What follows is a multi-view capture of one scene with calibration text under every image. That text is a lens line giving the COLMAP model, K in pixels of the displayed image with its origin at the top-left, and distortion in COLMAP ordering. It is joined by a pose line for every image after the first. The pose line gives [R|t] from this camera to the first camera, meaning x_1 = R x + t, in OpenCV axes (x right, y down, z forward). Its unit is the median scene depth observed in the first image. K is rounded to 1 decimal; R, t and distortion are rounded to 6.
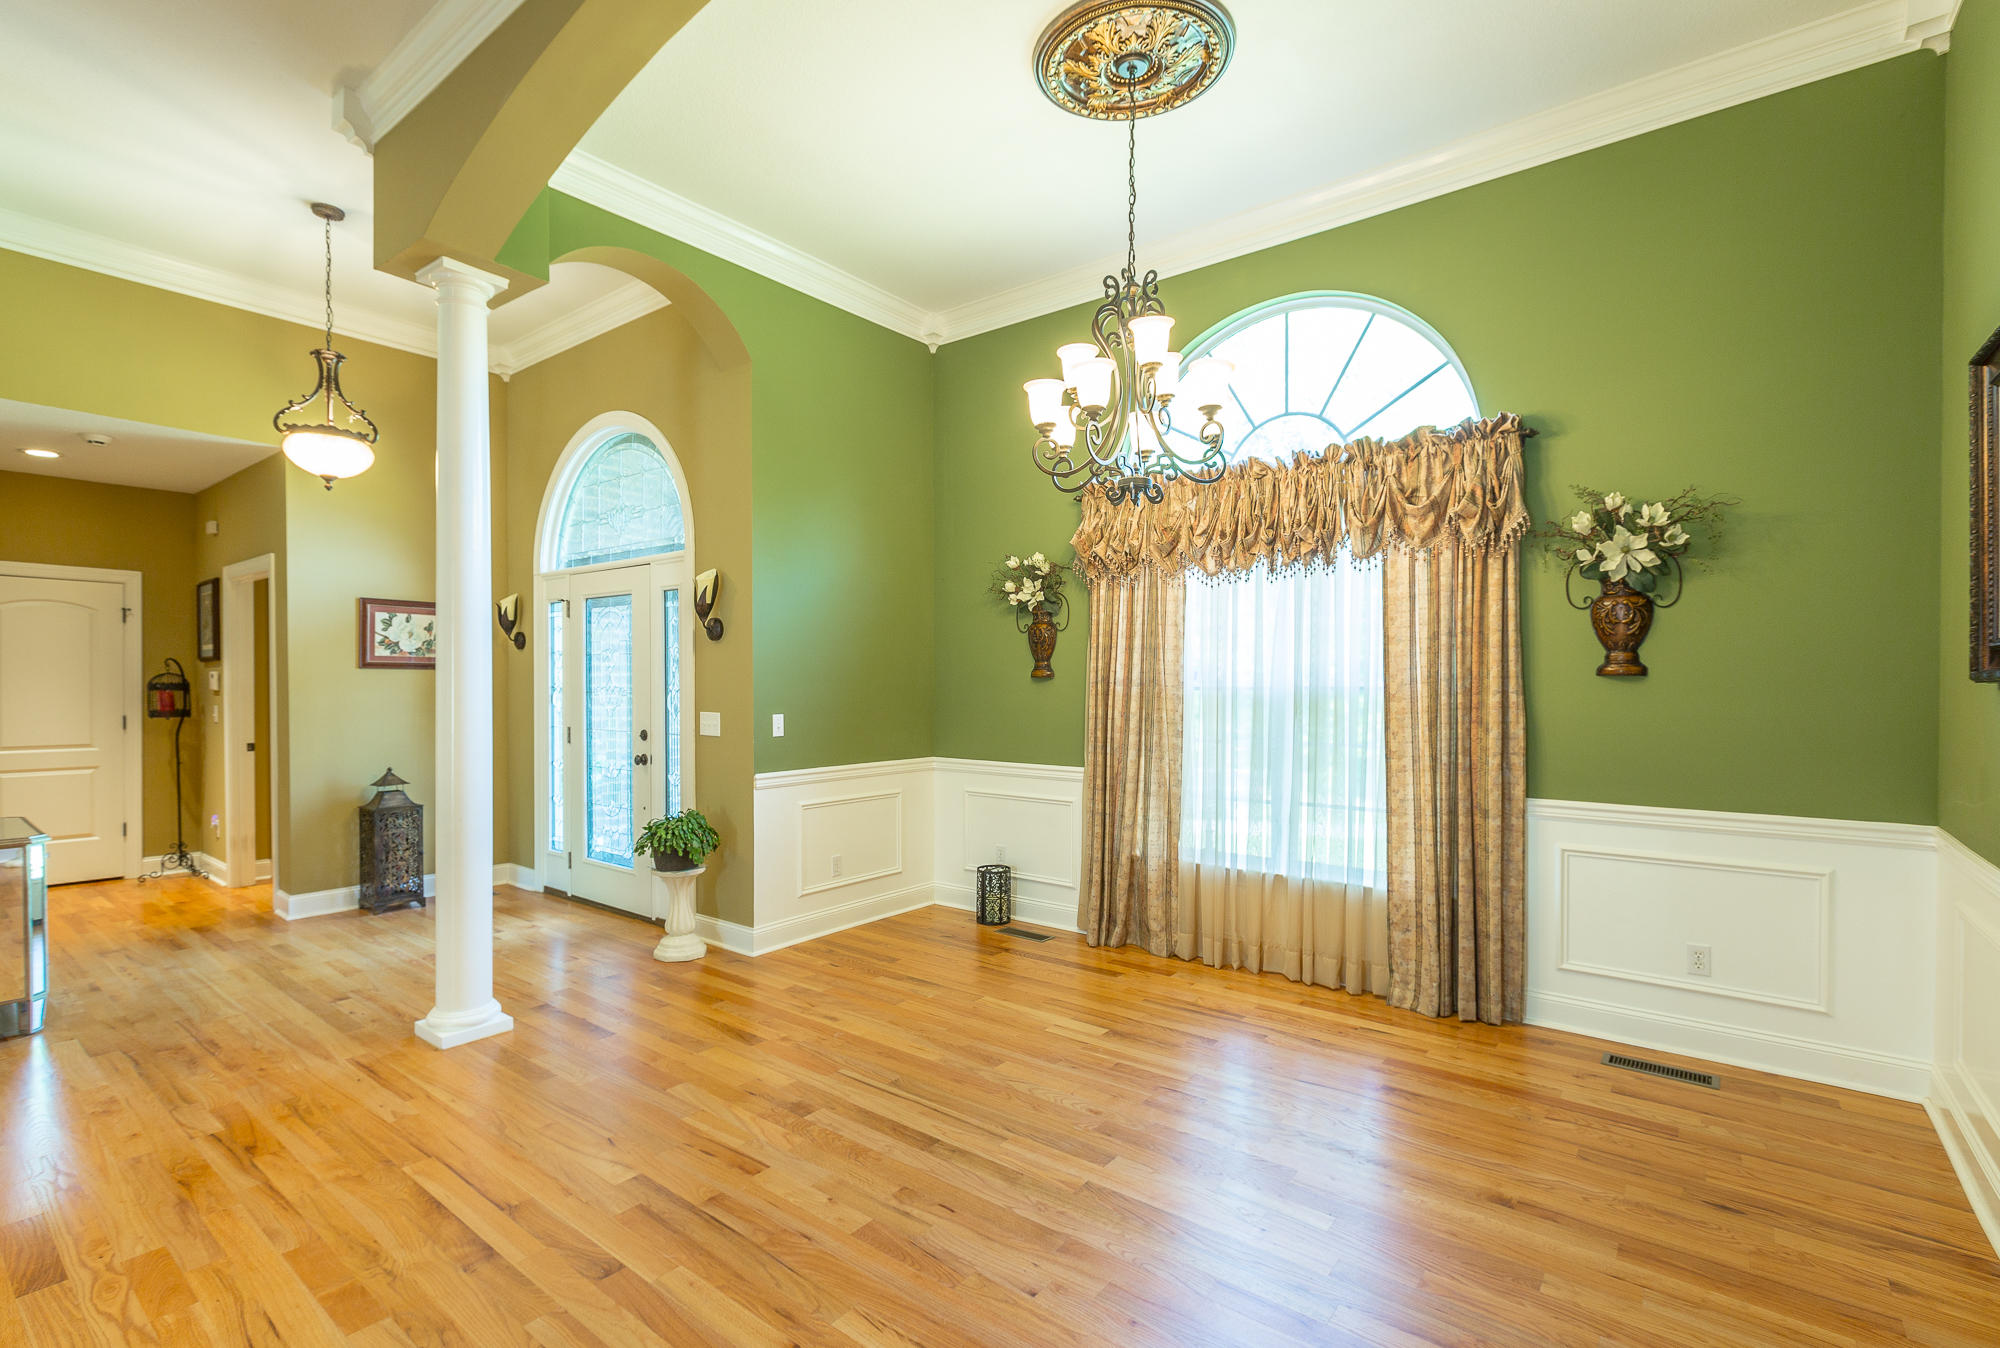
lens RADIAL K [[924.9, 0, 994.9], [0, 924.9, 687.2], [0, 0, 1]] dist [-0.009316, 0.001357]
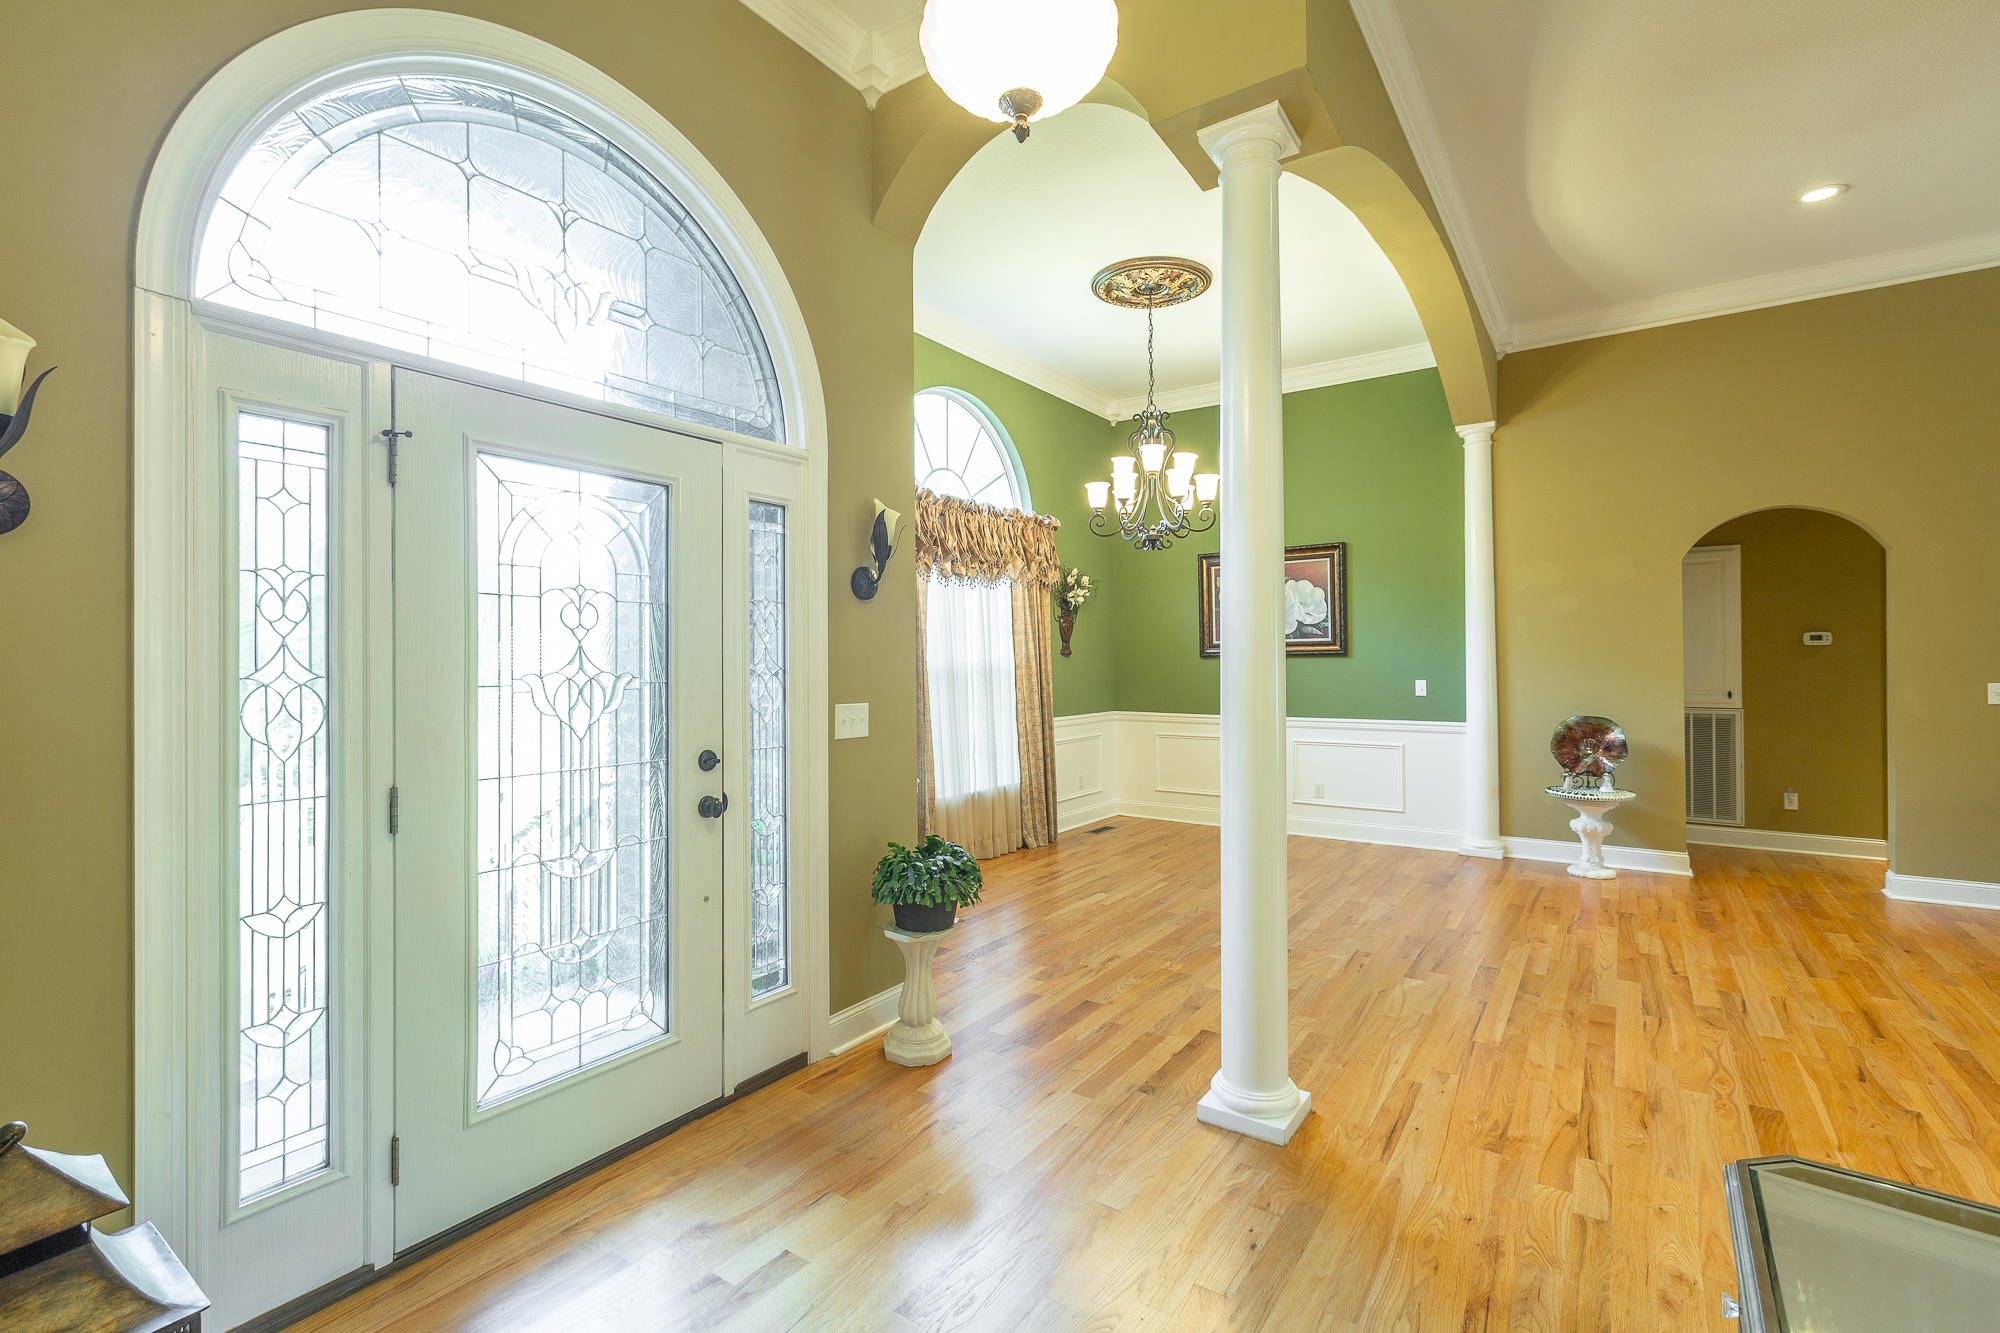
lens RADIAL K [[894.7, 0, 992.9], [0, 894.7, 653.1], [0, 0, 1]] dist [0.001264, 0.000015]
pose [[-0.052156, 0.005699, 0.998623, -1.174215], [0.011296, 0.999923, -0.005116, -0.006776], [-0.998575, 0.011013, -0.052217, 1.121478]]
